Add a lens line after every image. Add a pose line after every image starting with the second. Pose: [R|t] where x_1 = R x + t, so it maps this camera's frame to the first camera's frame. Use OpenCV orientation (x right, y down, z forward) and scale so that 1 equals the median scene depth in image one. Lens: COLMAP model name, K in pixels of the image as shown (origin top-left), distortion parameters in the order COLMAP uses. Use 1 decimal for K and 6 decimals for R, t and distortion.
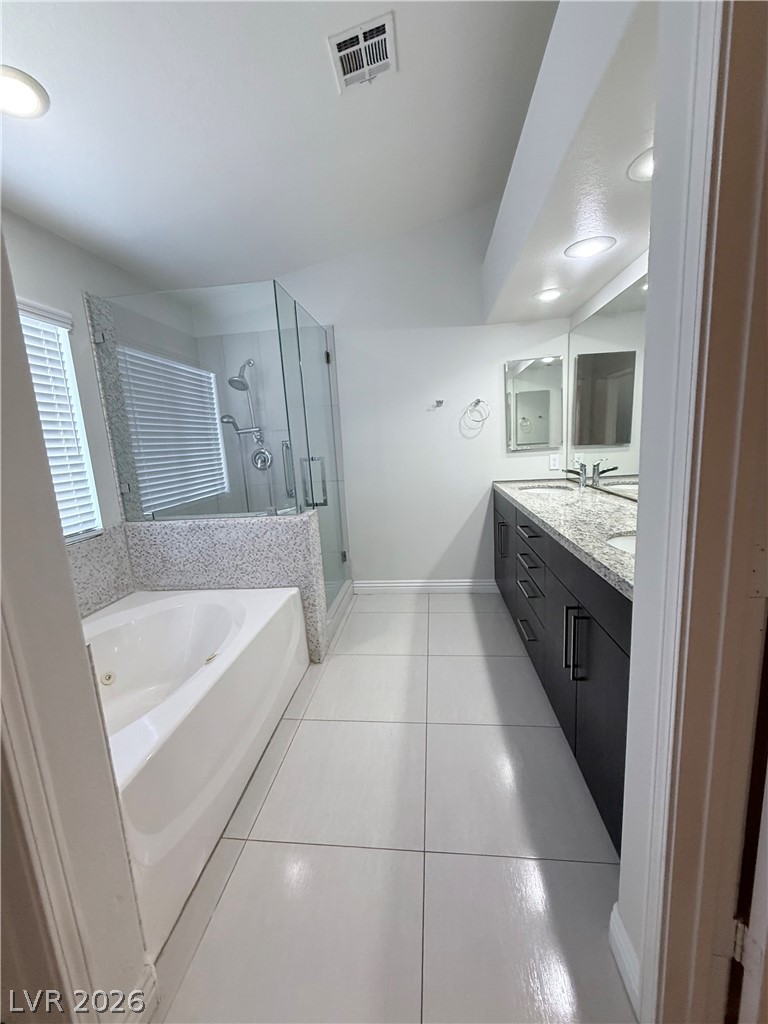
lens RADIAL K [[408.4, 0, 384.3], [0, 408.4, 509.3], [0, 0, 1]] dist [0.000678, 0.000274]
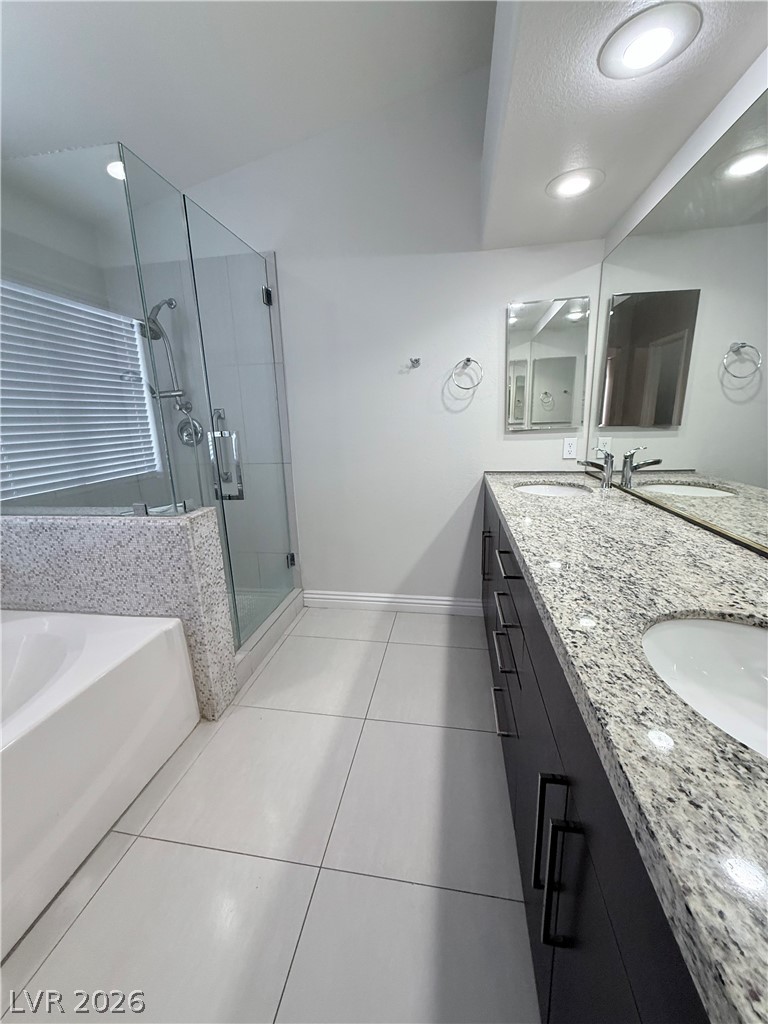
lens RADIAL K [[408.4, 0, 384.3], [0, 408.4, 509.3], [0, 0, 1]] dist [0.000678, 0.000274]
pose [[0.997924, 0.040387, -0.050158, 0.162809], [-0.037362, 0.997508, 0.059843, -0.049264], [0.052450, -0.057844, 0.996947, 0.320618]]
